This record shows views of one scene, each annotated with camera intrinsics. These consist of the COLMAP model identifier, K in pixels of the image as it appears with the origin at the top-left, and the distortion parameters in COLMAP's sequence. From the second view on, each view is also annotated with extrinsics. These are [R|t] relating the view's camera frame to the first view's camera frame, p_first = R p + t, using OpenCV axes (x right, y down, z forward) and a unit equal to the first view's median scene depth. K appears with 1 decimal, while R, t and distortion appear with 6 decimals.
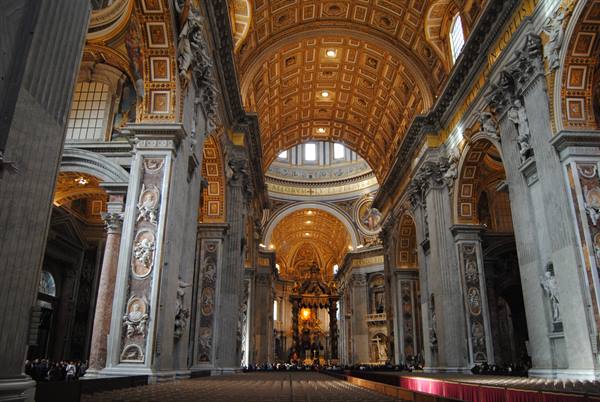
lens RADIAL K [[466.4, 0, 300.0], [0, 466.4, 201.0], [0, 0, 1]] dist [-0.086164, 0.006647]
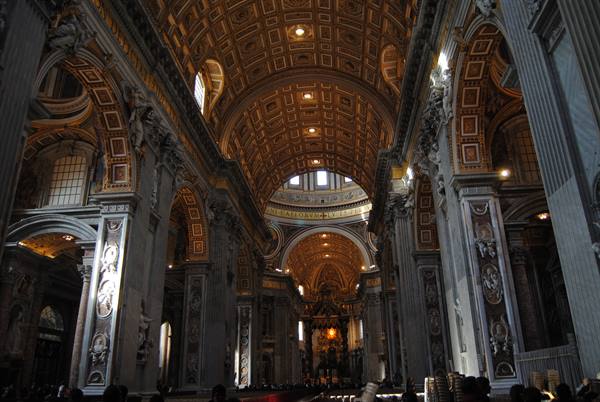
lens RADIAL K [[466.4, 0, 300.0], [0, 466.4, 201.0], [0, 0, 1]] dist [-0.086164, 0.006647]
pose [[0.994466, -0.060349, -0.085993, 0.249226], [0.057099, 0.997576, -0.039762, -0.056605], [0.088185, 0.034632, 0.995502, -0.165596]]
